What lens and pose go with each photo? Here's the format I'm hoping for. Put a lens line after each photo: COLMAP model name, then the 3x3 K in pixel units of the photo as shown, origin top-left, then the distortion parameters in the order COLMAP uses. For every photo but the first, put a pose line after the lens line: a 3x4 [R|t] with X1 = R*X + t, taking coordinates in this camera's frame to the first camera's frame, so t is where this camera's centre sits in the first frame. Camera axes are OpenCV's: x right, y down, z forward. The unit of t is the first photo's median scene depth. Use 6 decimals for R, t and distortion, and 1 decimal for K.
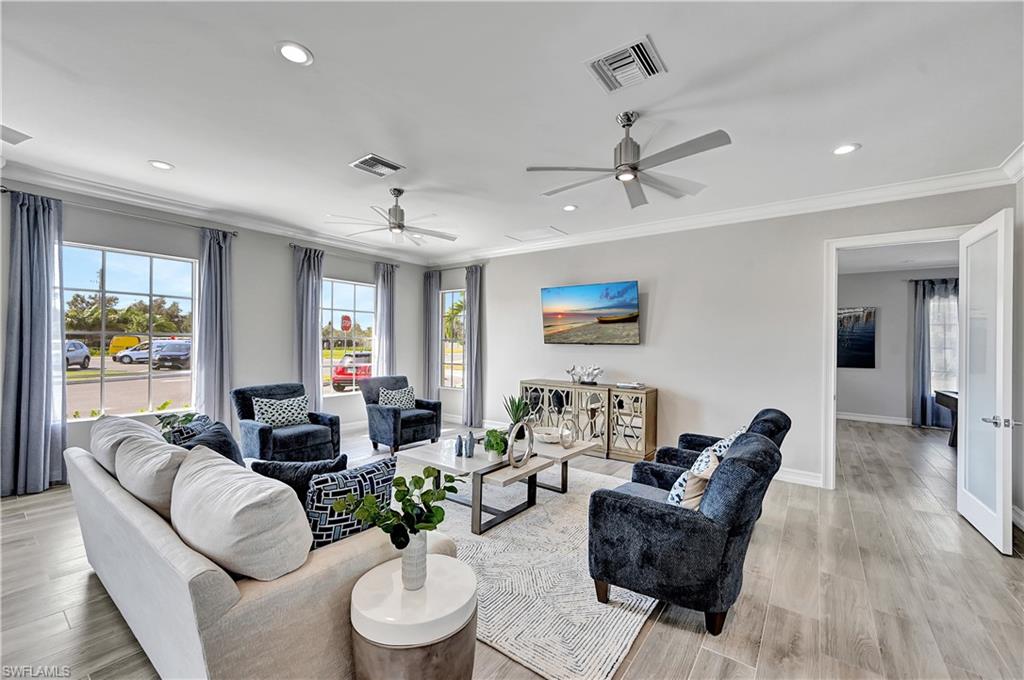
lens RADIAL K [[404.1, 0, 515.1], [0, 404.1, 344.1], [0, 0, 1]] dist [-0.001790, 0.000180]
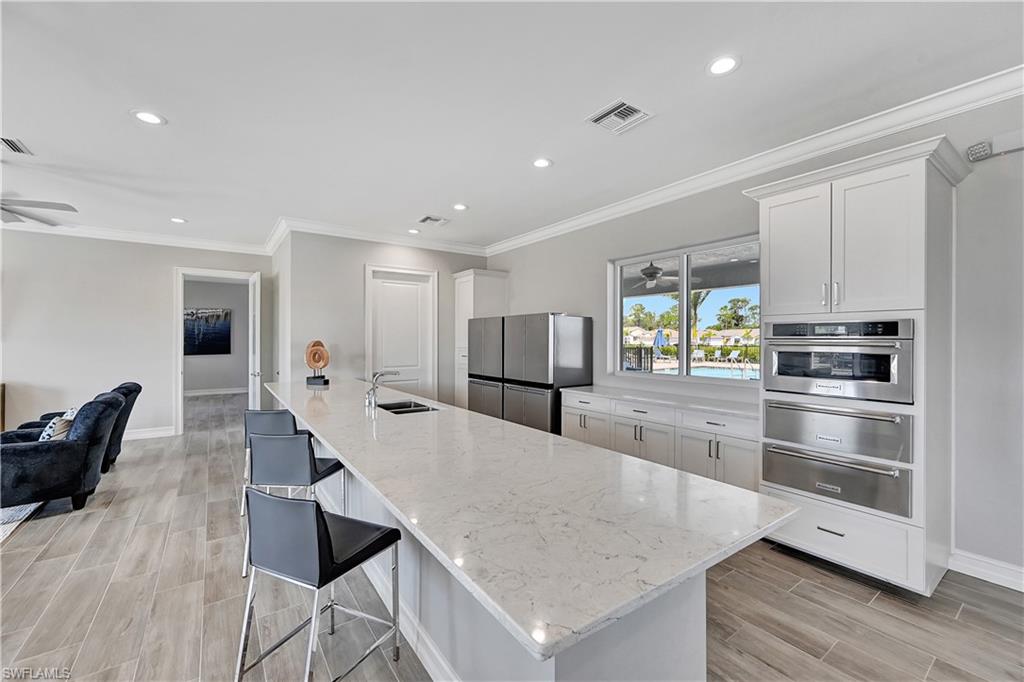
lens RADIAL K [[420.0, 0, 515.4], [0, 420.0, 340.7], [0, 0, 1]] dist [0.000137, 0.000028]
pose [[0.302666, -0.014386, 0.952988, -0.622918], [0.000676, 0.999889, 0.014879, -0.021911], [-0.953097, -0.003860, 0.302642, -1.278153]]
